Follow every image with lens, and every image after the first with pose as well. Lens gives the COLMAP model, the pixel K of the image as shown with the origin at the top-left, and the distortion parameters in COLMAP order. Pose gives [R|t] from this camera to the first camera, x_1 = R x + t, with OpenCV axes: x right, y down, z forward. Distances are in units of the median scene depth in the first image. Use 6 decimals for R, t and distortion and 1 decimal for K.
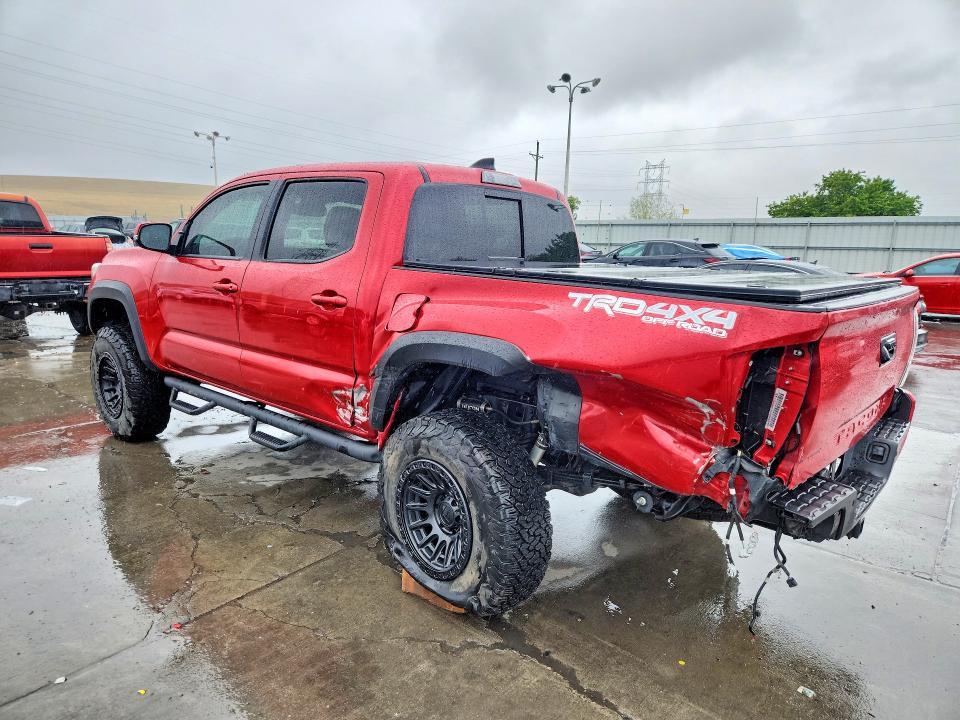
lens RADIAL K [[673.8, 0, 478.5], [0, 673.8, 330.6], [0, 0, 1]] dist [0.027960, -0.000504]
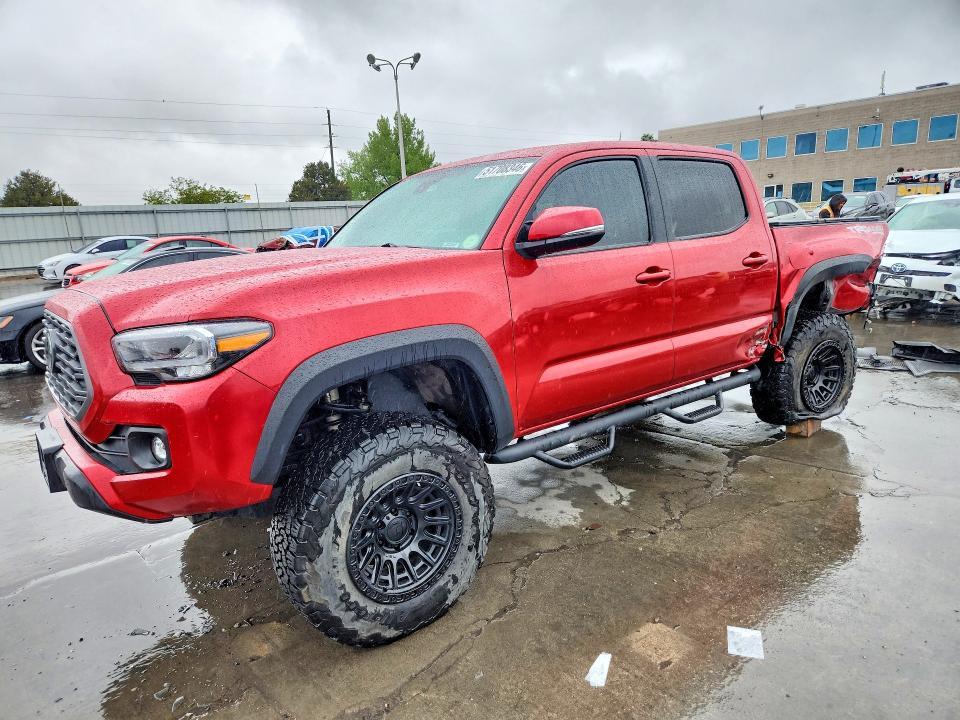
lens RADIAL K [[647.9, 0, 480.0], [0, 647.9, 360.0], [0, 0, 1]] dist [0.066519, -0.058855]
pose [[0.145459, -0.236540, 0.960672, -1.250379], [0.182529, 0.960747, 0.208921, -0.175144], [-0.972381, 0.144961, 0.182924, 1.112679]]
